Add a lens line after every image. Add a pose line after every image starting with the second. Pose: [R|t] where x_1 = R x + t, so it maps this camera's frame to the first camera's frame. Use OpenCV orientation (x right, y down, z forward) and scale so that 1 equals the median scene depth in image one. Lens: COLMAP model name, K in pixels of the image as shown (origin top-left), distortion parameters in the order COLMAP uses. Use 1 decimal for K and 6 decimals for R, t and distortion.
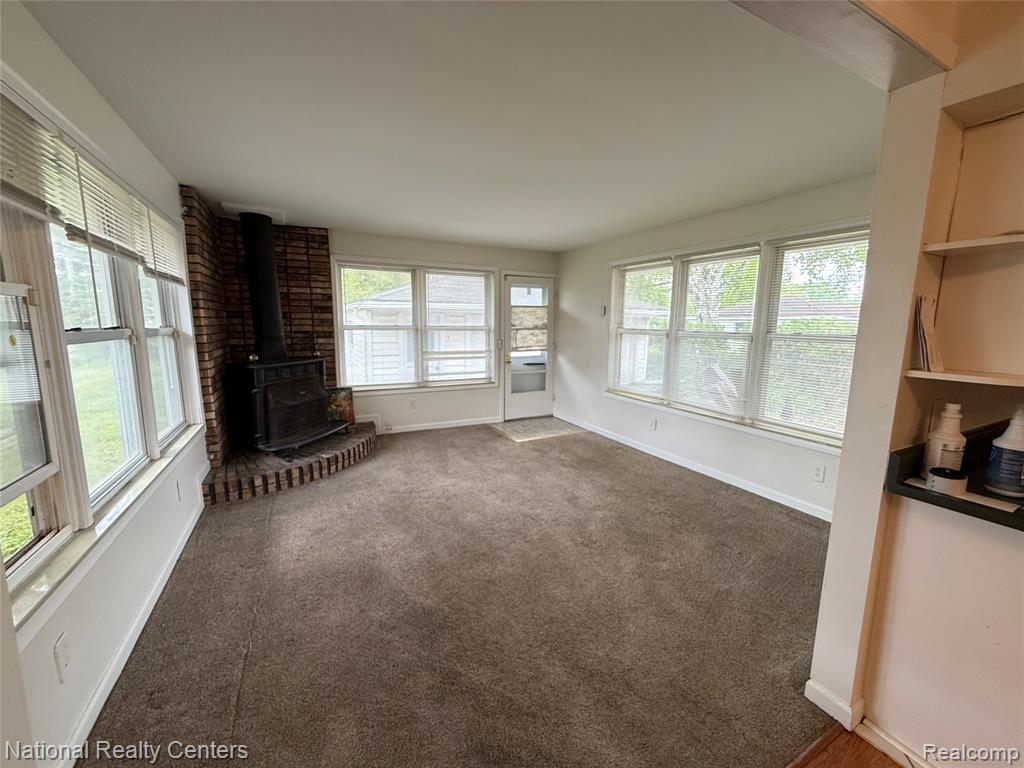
lens RADIAL K [[408.4, 0, 512.6], [0, 408.4, 383.9], [0, 0, 1]] dist [-0.002019, 0.000219]
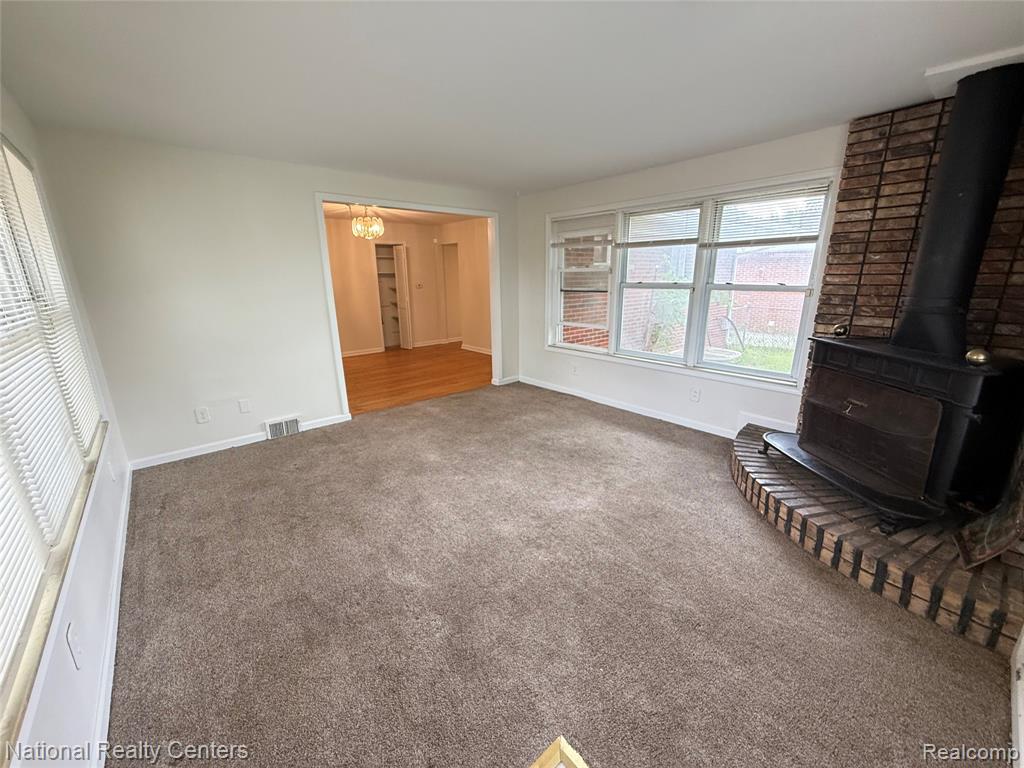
lens RADIAL K [[408.4, 0, 512.6], [0, 408.4, 383.9], [0, 0, 1]] dist [-0.002019, 0.000219]
pose [[-0.971942, 0.060935, -0.227191, 0.141873], [-0.033783, 0.919687, 0.391196, -0.286460], [0.232782, 0.387895, -0.891824, 1.837850]]
